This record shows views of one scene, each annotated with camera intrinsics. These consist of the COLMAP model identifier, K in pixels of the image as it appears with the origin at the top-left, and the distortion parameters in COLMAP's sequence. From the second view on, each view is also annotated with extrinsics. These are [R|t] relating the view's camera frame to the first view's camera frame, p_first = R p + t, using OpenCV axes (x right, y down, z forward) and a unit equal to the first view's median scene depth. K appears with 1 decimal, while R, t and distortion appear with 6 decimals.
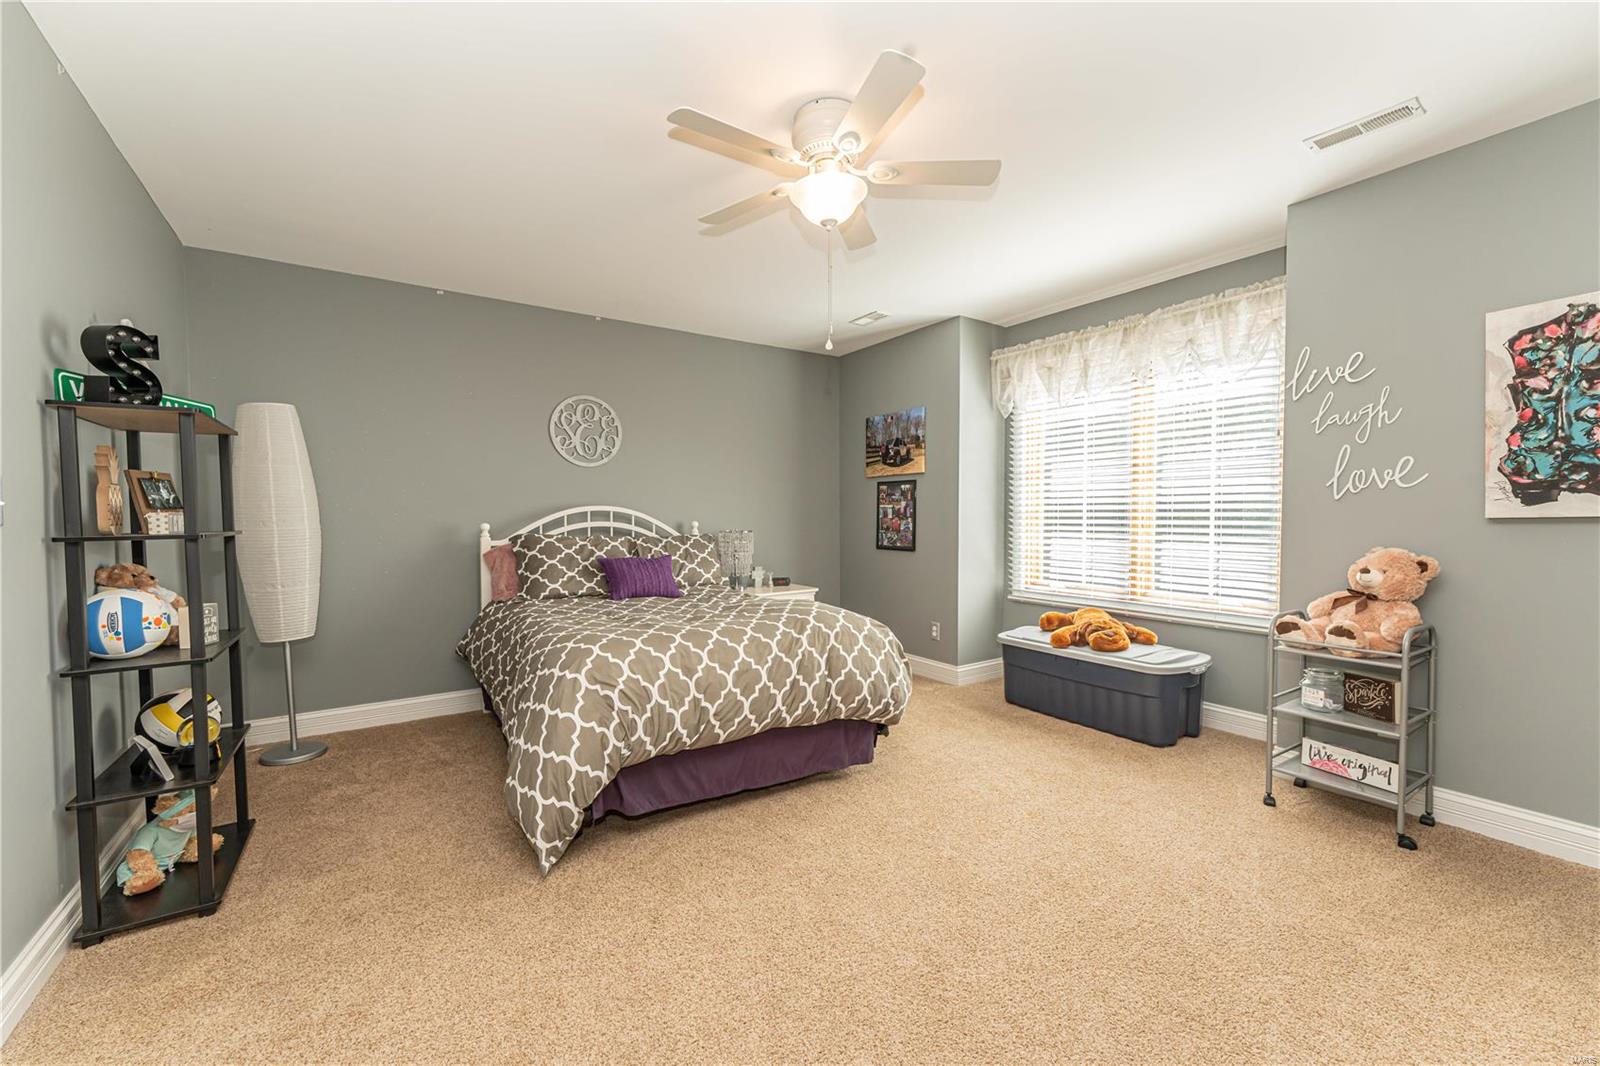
lens RADIAL K [[641.3, 0, 799.1], [0, 641.3, 531.7], [0, 0, 1]] dist [0.001596, 0.000164]
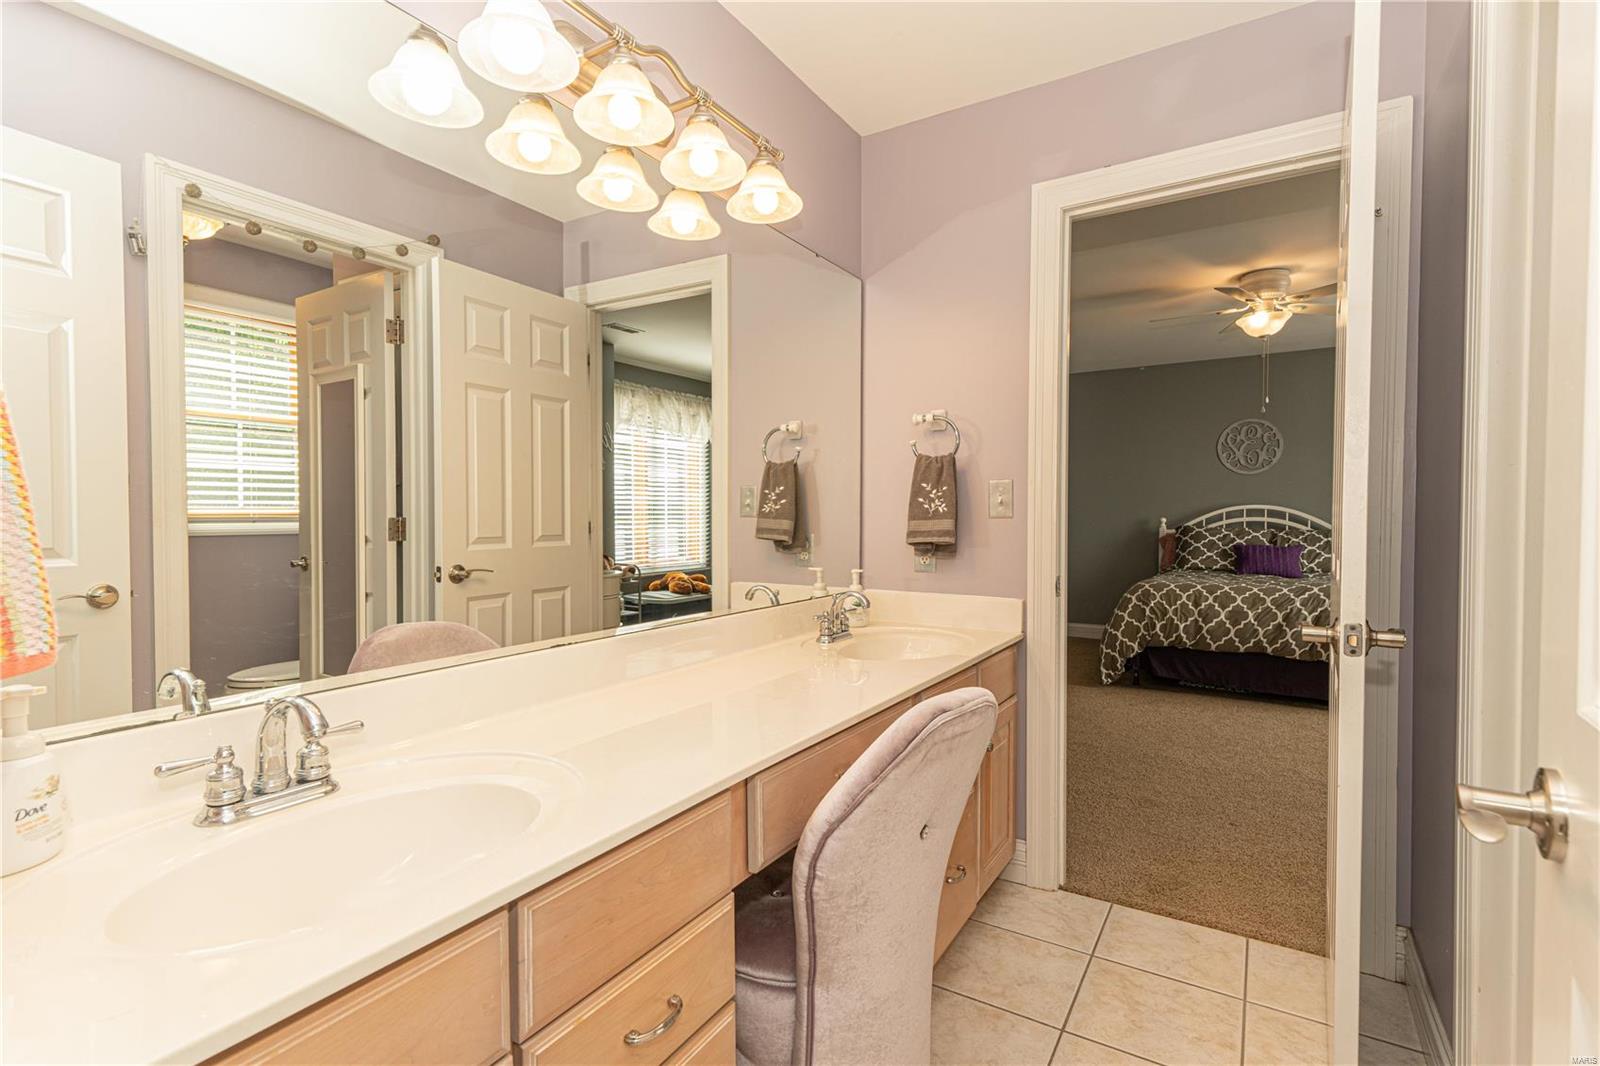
lens RADIAL K [[726.5, 0, 803.2], [0, 726.5, 527.5], [0, 0, 1]] dist [-0.000368, -0.000012]
pose [[0.415420, 0.020448, -0.909400, 1.211799], [-0.022935, 0.999665, 0.012001, 0.014519], [0.909340, 0.015871, 0.415750, -0.799075]]
